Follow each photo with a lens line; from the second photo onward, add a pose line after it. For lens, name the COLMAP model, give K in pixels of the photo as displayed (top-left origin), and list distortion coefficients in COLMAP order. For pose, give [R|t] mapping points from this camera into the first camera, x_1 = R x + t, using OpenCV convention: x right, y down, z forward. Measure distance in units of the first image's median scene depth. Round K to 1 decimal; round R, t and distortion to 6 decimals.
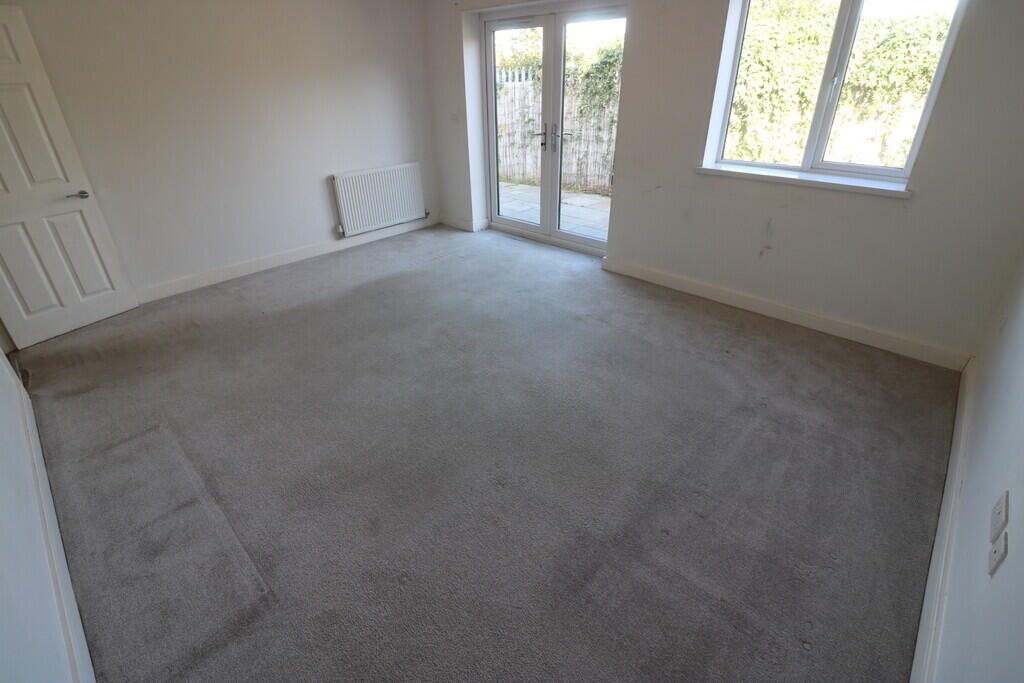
lens RADIAL K [[473.6, 0, 509.4], [0, 473.6, 329.5], [0, 0, 1]] dist [-0.012723, 0.000038]
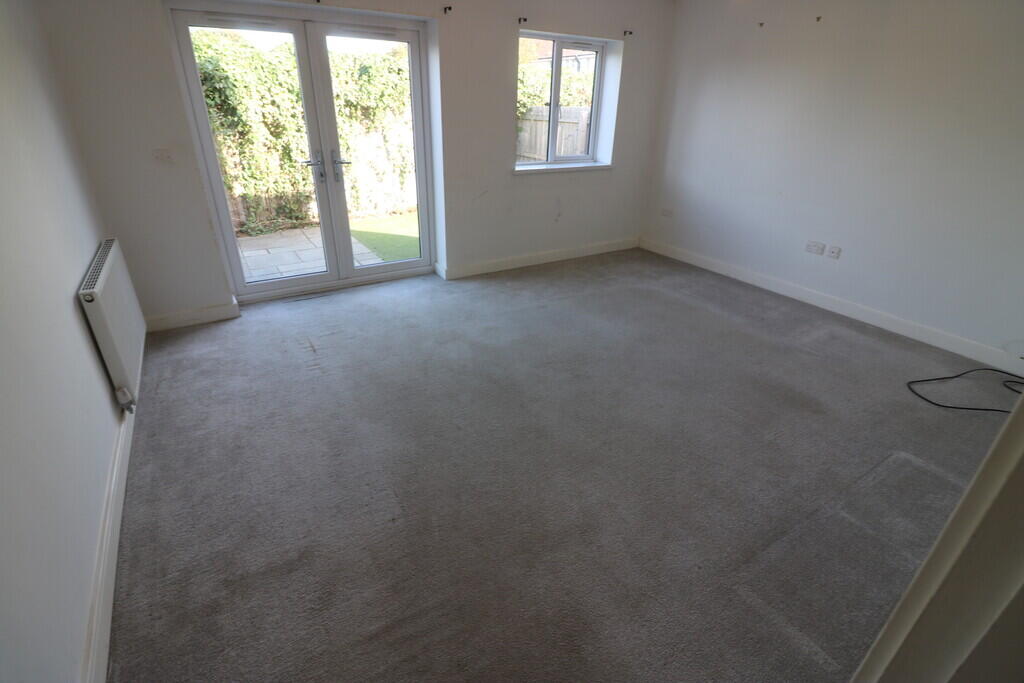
lens RADIAL K [[473.6, 0, 509.4], [0, 473.6, 329.5], [0, 0, 1]] dist [-0.012723, 0.000038]
pose [[0.259172, -0.402833, 0.877813, -0.649874], [0.433139, 0.860825, 0.267154, -0.227508], [-0.863262, 0.310976, 0.397584, 0.451546]]
